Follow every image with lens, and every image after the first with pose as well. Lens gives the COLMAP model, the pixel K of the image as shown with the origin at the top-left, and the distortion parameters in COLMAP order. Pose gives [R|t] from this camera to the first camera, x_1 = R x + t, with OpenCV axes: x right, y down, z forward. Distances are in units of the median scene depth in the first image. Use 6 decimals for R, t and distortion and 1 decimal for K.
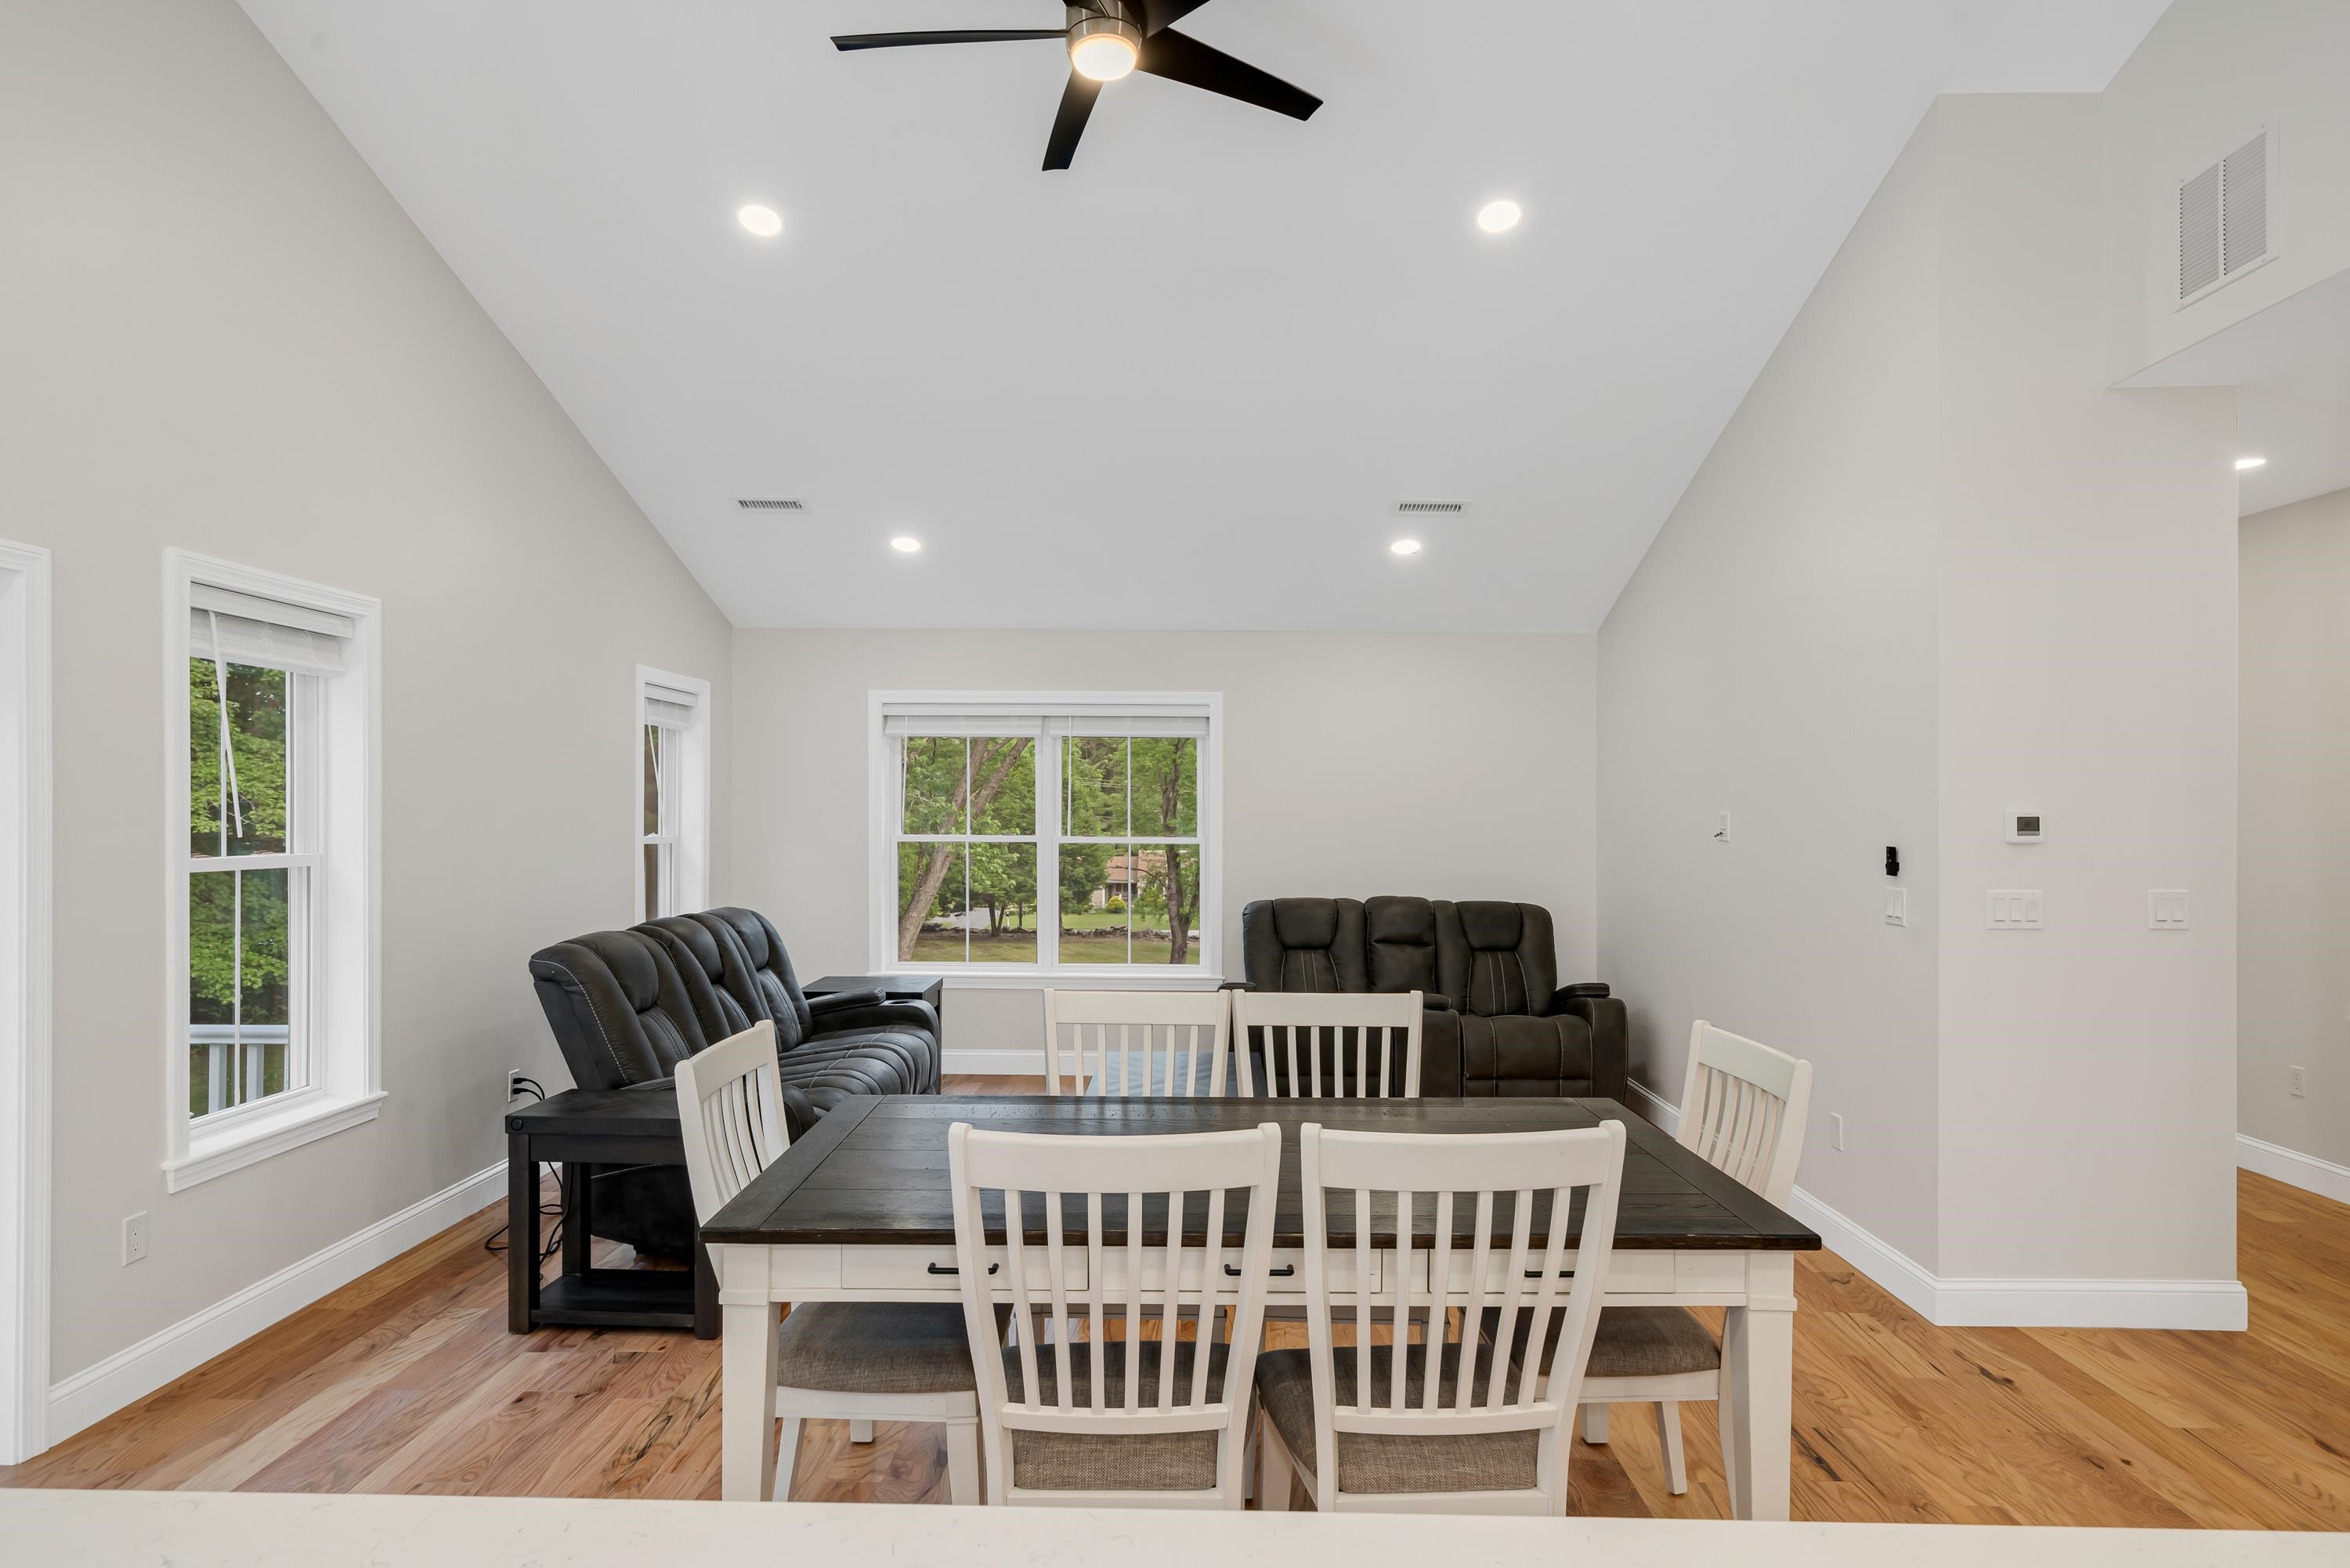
lens RADIAL K [[1309.4, 0, 1177.9], [0, 1309.4, 812.4], [0, 0, 1]] dist [-0.002228, -0.000972]
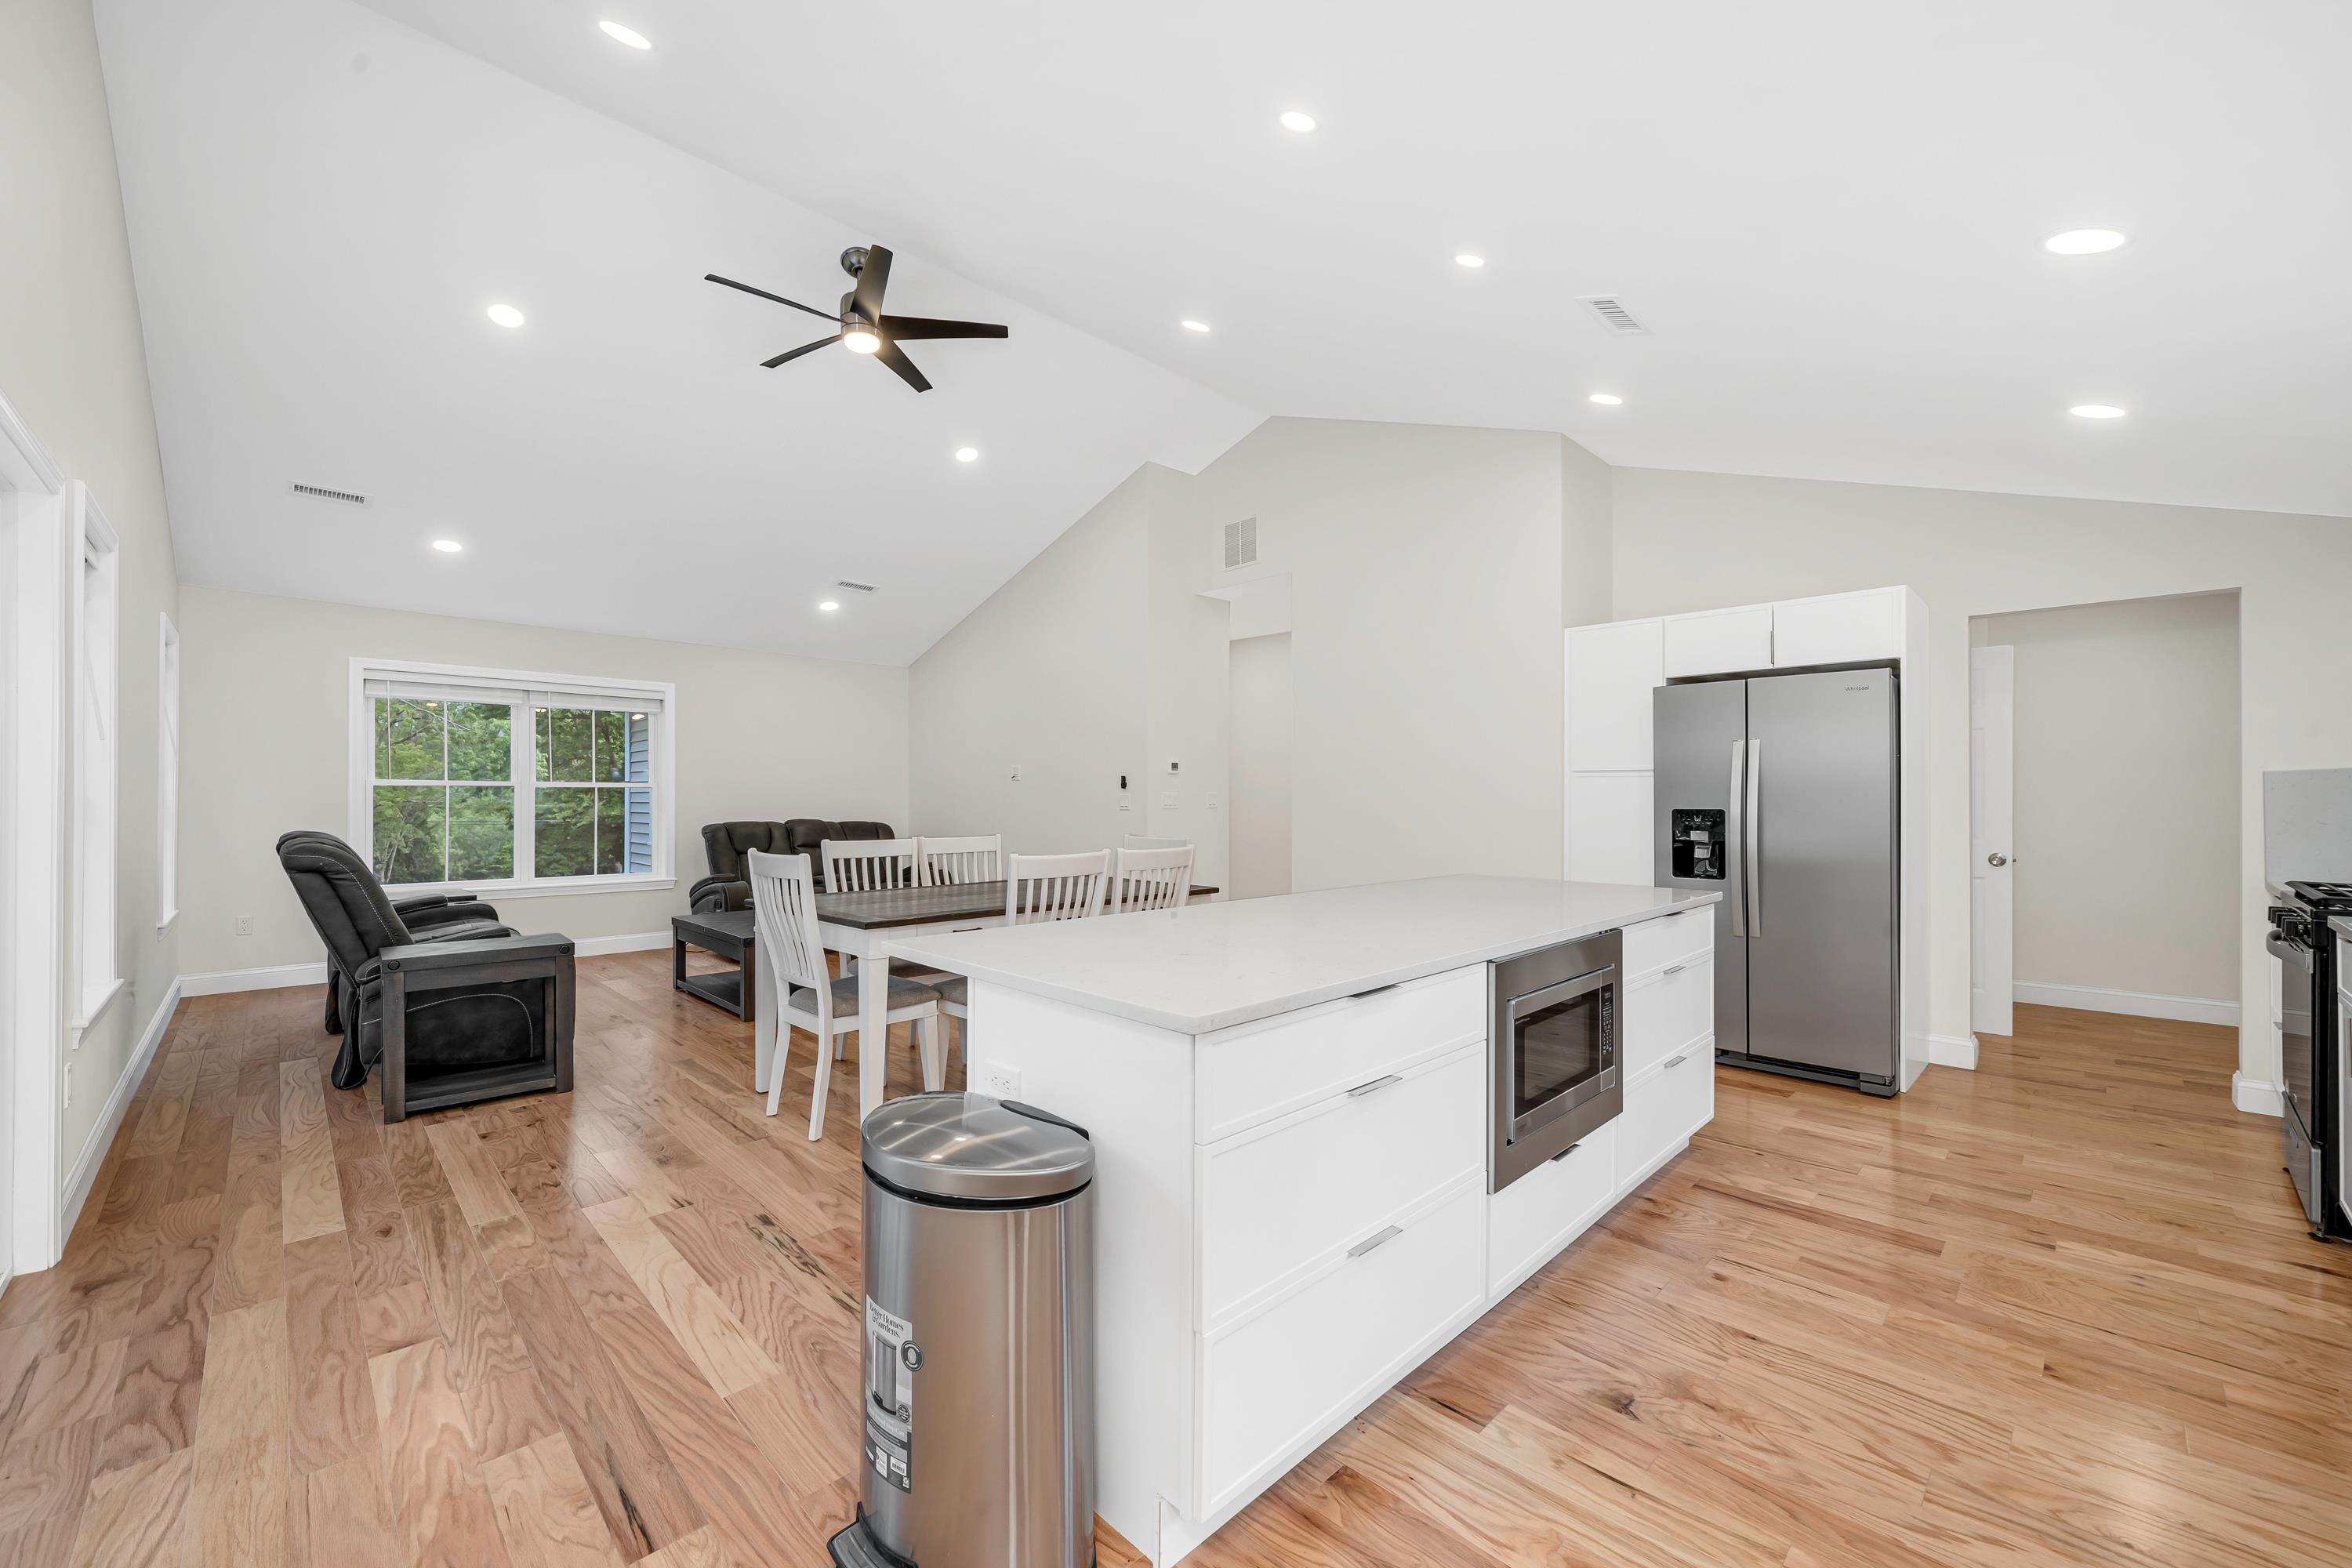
lens RADIAL K [[926.9, 0, 1166.9], [0, 926.9, 798.6], [0, 0, 1]] dist [-0.006704, -0.000337]
pose [[0.696526, -0.001993, 0.717529, -0.351461], [0.001527, 0.999998, 0.001295, 0.038793], [-0.717530, 0.000193, 0.696528, -0.120395]]
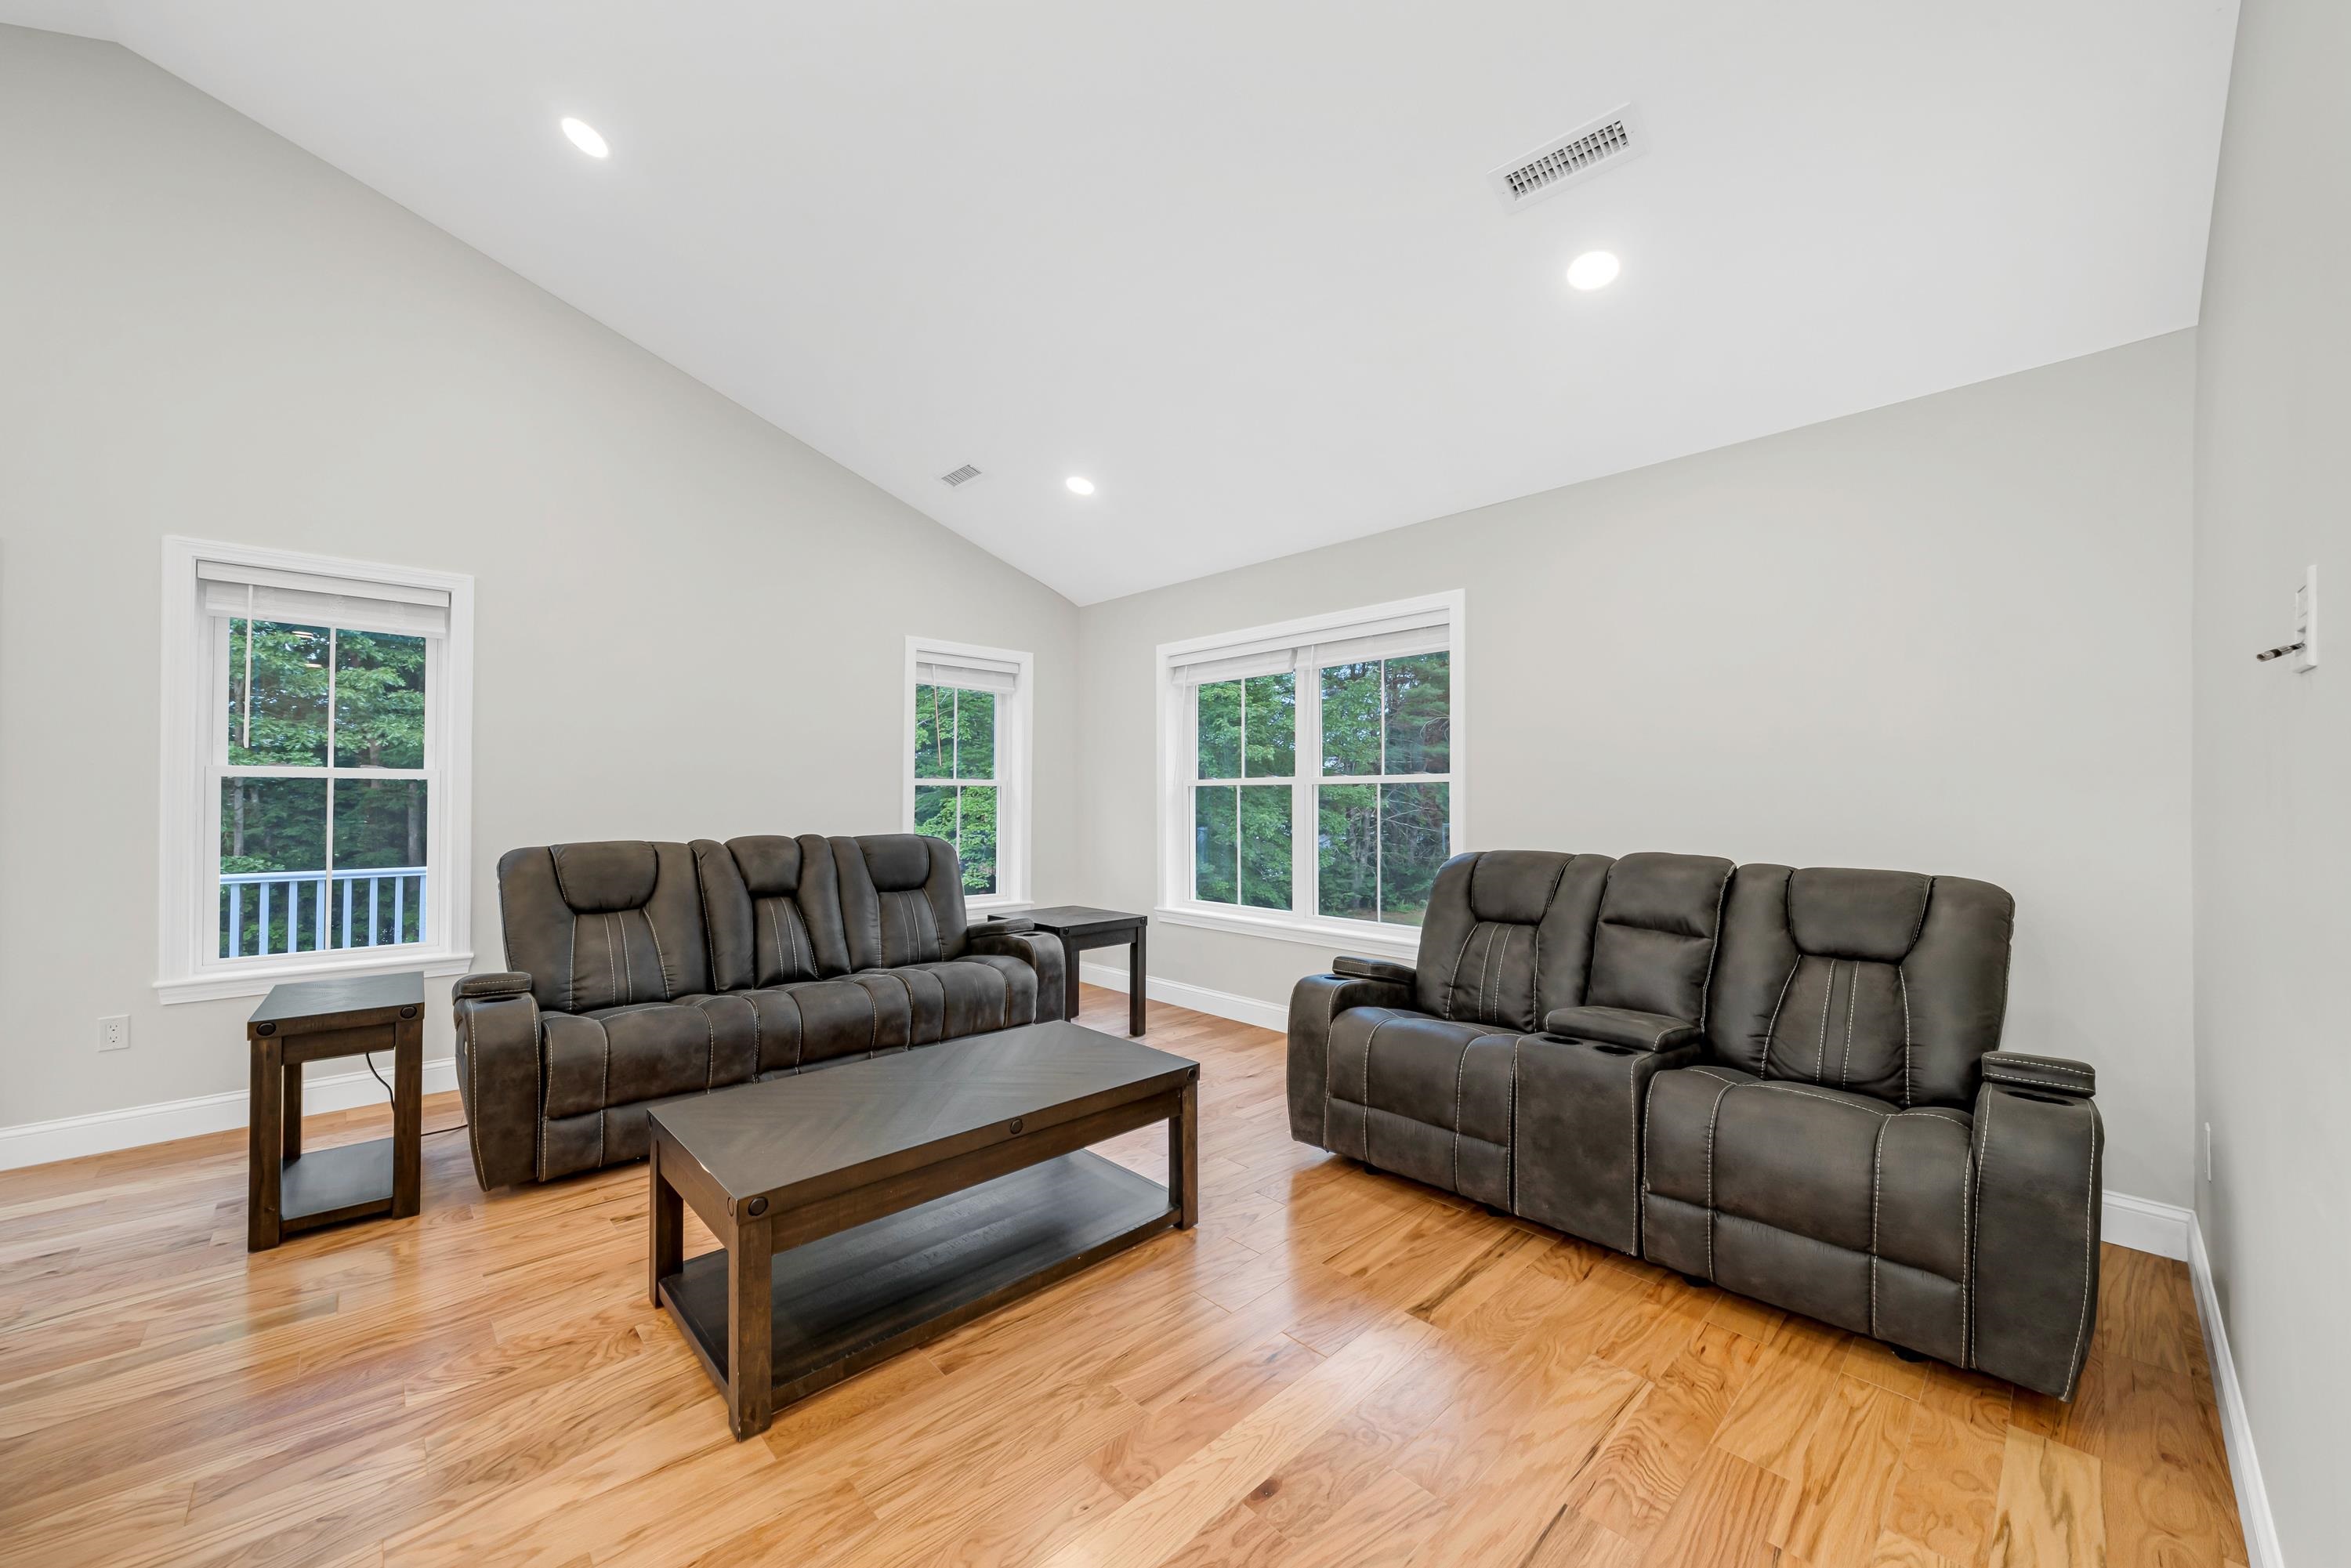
lens RADIAL K [[865.1, 0, 1162.0], [0, 865.1, 796.2], [0, 0, 1]] dist [-0.006833, -0.000043]
pose [[0.696484, -0.007866, -0.717529, 0.303787], [0.001057, 0.999950, -0.009935, 0.041582], [0.717571, 0.006161, 0.696458, 0.554308]]
